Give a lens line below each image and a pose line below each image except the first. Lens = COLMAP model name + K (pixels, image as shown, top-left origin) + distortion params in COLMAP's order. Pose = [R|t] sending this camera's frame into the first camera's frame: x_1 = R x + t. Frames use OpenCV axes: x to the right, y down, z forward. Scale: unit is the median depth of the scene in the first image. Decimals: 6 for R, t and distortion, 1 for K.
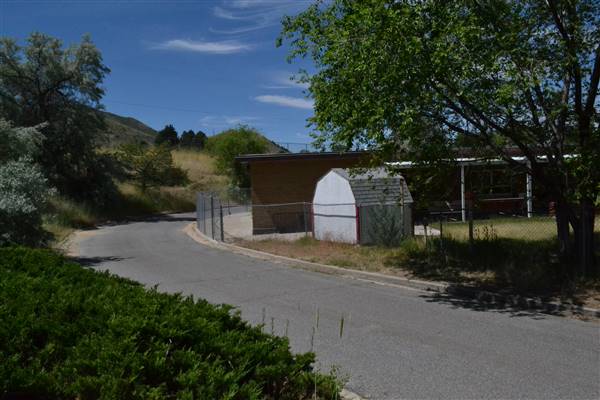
lens RADIAL K [[487.8, 0, 299.6], [0, 487.8, 214.2], [0, 0, 1]] dist [-0.006605, 0.004161]
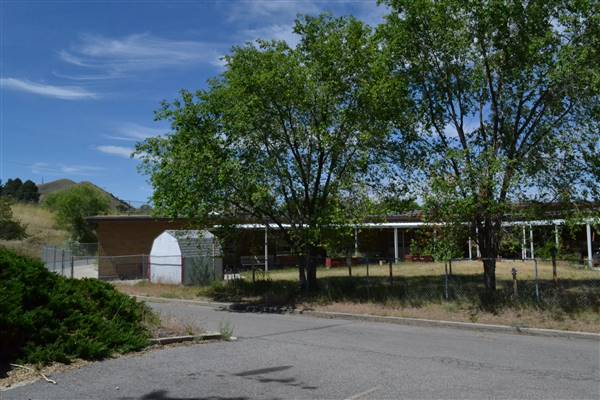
lens RADIAL K [[480.9, 0, 294.0], [0, 480.9, 197.3], [0, 0, 1]] dist [-0.006135, 0.002682]
pose [[0.951683, 0.046727, 0.303505, -0.004115], [-0.000151, 0.988426, -0.151701, 0.019701], [-0.307081, 0.144325, 0.940676, -0.377553]]
